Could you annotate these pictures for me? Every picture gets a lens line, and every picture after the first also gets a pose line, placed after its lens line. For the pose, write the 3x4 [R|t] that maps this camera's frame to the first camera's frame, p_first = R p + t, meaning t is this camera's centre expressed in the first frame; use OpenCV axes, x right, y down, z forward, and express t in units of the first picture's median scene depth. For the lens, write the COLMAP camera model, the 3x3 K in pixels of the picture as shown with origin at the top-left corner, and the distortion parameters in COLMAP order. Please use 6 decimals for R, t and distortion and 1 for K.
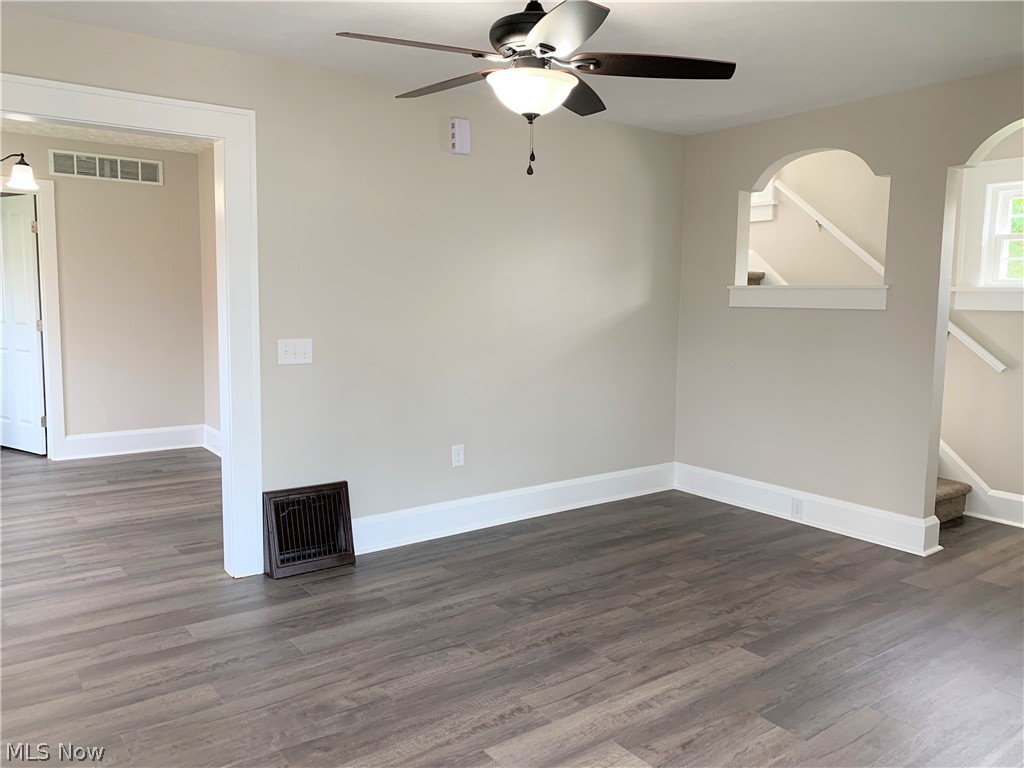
lens RADIAL K [[790.1, 0, 510.7], [0, 790.1, 360.9], [0, 0, 1]] dist [0.007457, 0.006419]
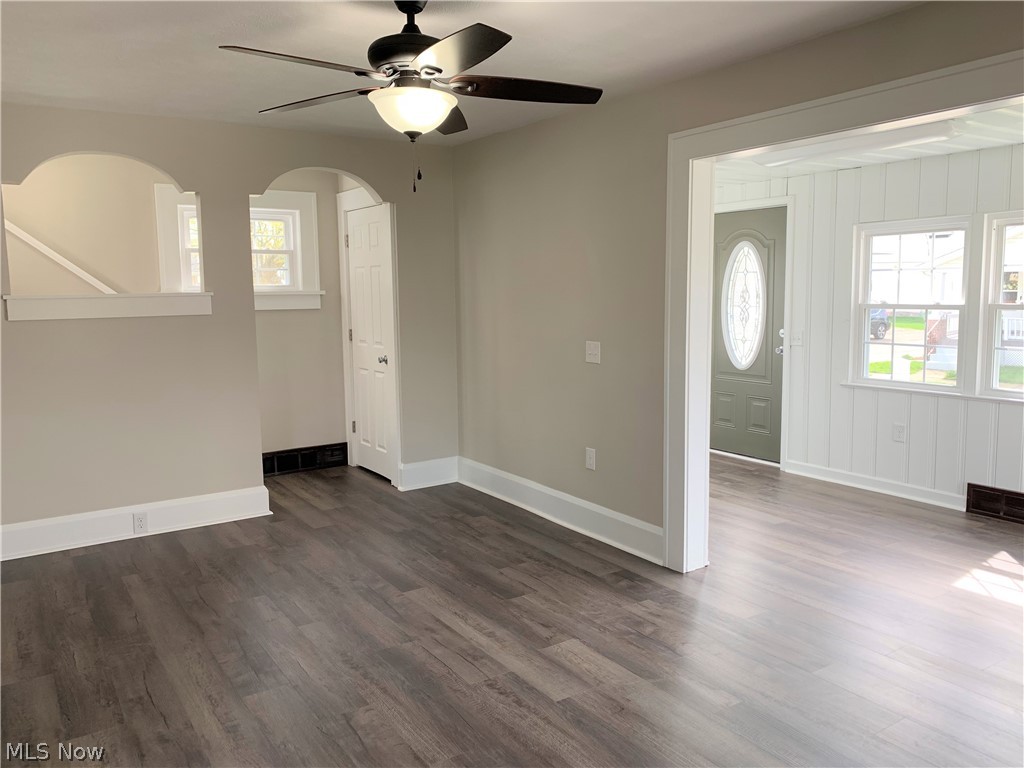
lens RADIAL K [[789.1, 0, 506.6], [0, 789.1, 379.5], [0, 0, 1]] dist [0.058870, -0.073072]
pose [[0.057409, -0.129558, 0.989908, -0.880116], [0.102588, 0.987061, 0.123236, -0.098019], [-0.993066, 0.094478, 0.069958, 0.734330]]
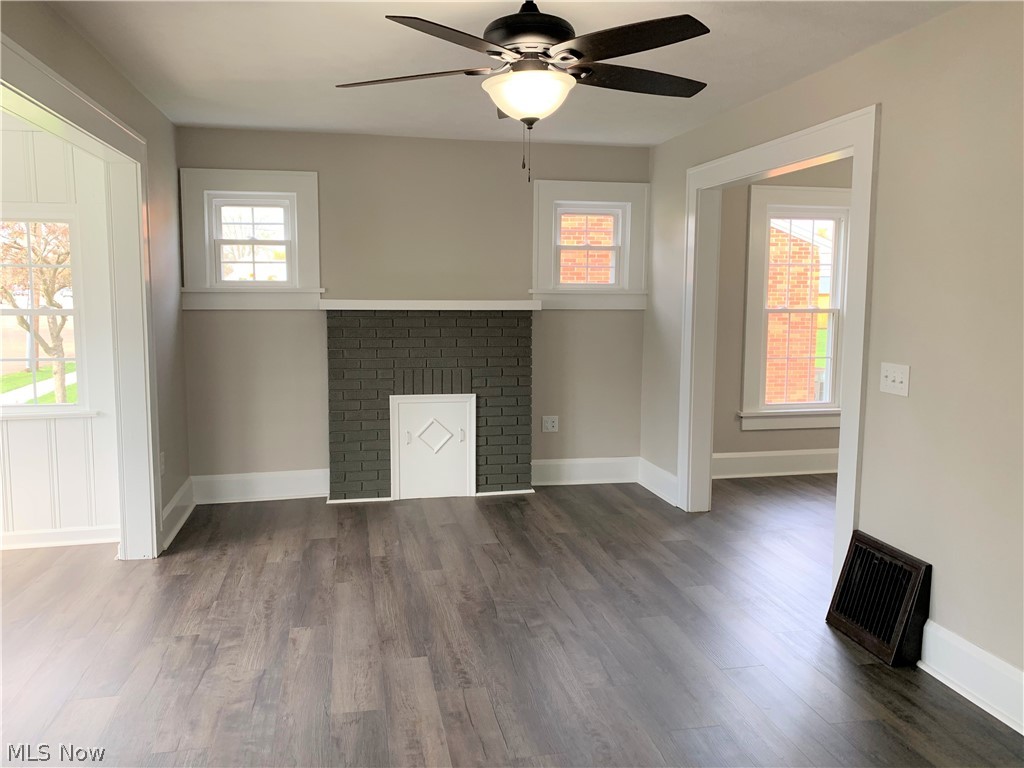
lens RADIAL K [[782.8, 0, 512.0], [0, 782.8, 384.0], [0, 0, 1]] dist [0.003992, -0.068668]
pose [[-0.418742, 0.092095, -0.903423, 0.792406], [-0.089389, 0.985833, 0.141928, -0.108989], [0.903695, 0.140187, -0.404577, 1.227296]]
